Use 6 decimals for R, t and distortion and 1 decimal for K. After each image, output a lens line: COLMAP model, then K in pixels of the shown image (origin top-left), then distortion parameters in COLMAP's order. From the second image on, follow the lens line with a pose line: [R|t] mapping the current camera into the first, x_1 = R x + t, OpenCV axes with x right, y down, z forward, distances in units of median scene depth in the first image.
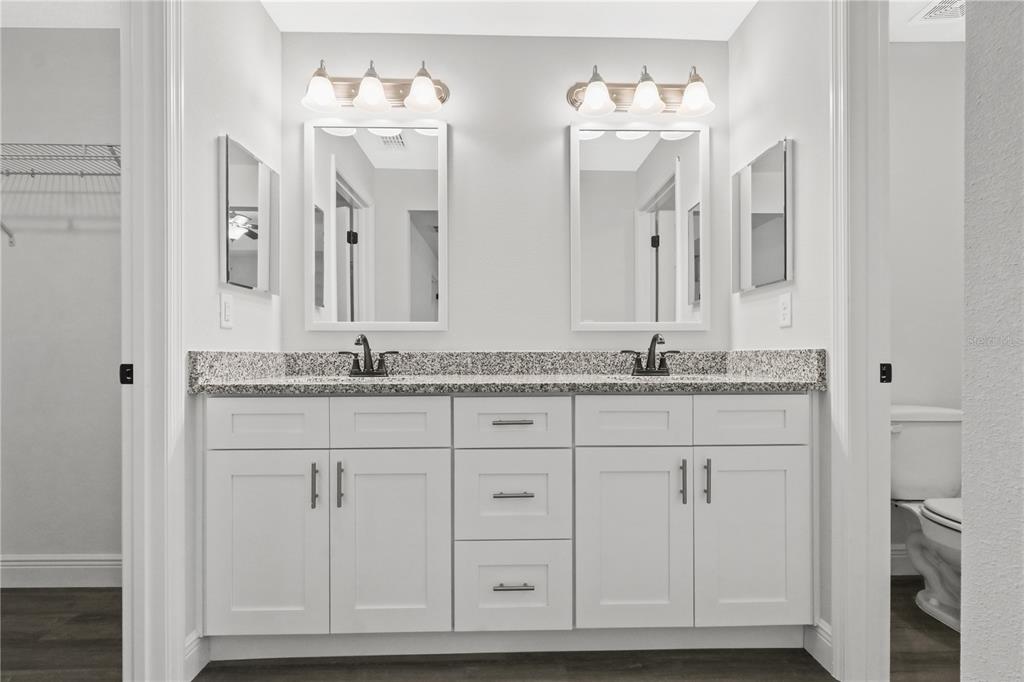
lens RADIAL K [[489.7, 0, 508.4], [0, 489.7, 352.2], [0, 0, 1]] dist [0.000014, -0.000137]
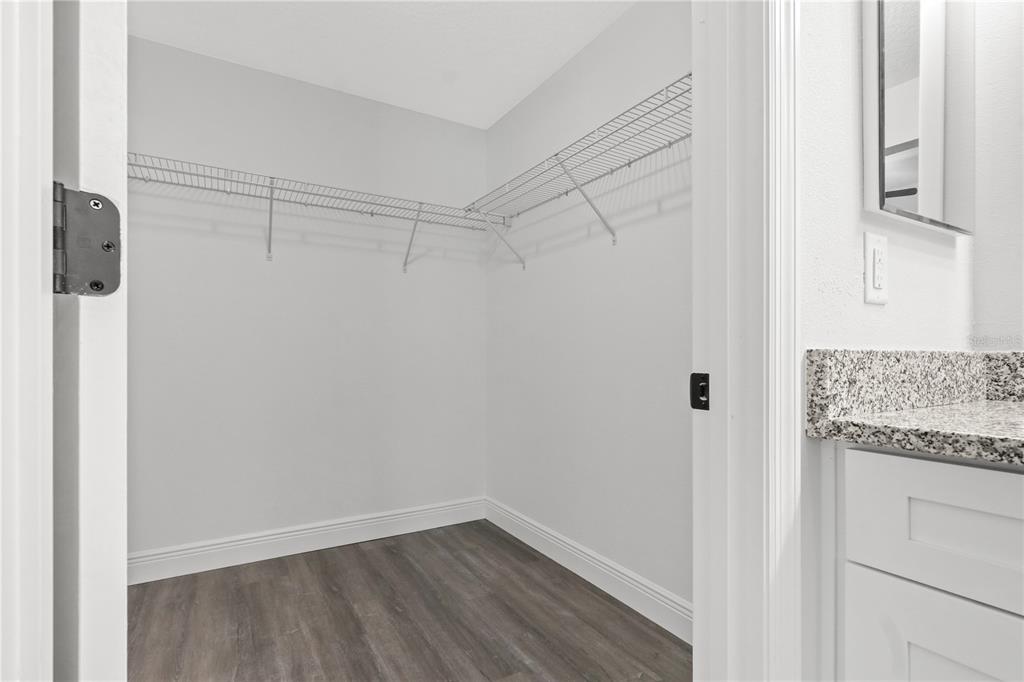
lens RADIAL K [[489.7, 0, 508.4], [0, 489.7, 352.2], [0, 0, 1]] dist [0.000014, -0.000137]
pose [[0.514997, 0.005264, -0.857176, -0.381269], [-0.001786, 0.999986, 0.005068, -0.001191], [0.857190, -0.001079, 0.514999, 0.484145]]
